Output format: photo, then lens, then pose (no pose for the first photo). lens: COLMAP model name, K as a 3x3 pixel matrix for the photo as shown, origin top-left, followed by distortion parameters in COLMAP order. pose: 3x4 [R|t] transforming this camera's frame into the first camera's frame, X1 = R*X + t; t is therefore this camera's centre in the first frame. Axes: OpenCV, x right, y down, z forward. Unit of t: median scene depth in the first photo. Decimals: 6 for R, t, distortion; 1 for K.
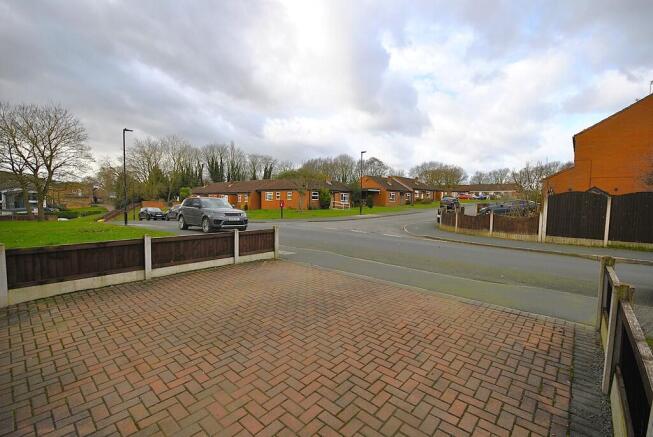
lens RADIAL K [[287.2, 0, 328.3], [0, 287.2, 220.2], [0, 0, 1]] dist [0.002538, -0.000161]
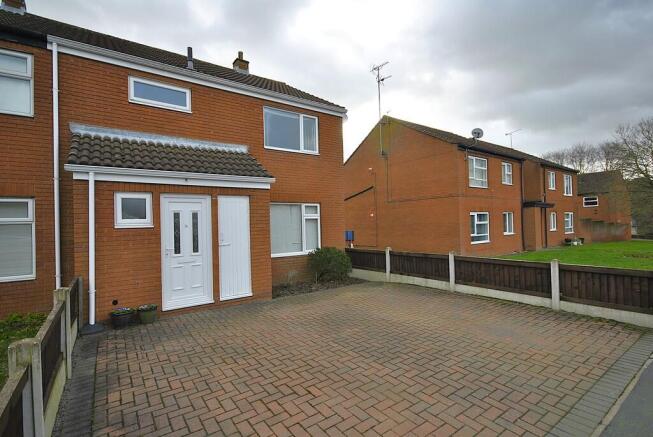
lens RADIAL K [[312.0, 0, 326.5], [0, 312.0, 218.5], [0, 0, 1]] dist [-0.000224, 0.000090]
pose [[-0.230992, -0.028616, -0.972535, 1.037242], [-0.046932, 0.998732, -0.018240, -0.054176], [0.971823, 0.041430, -0.232042, 1.210411]]
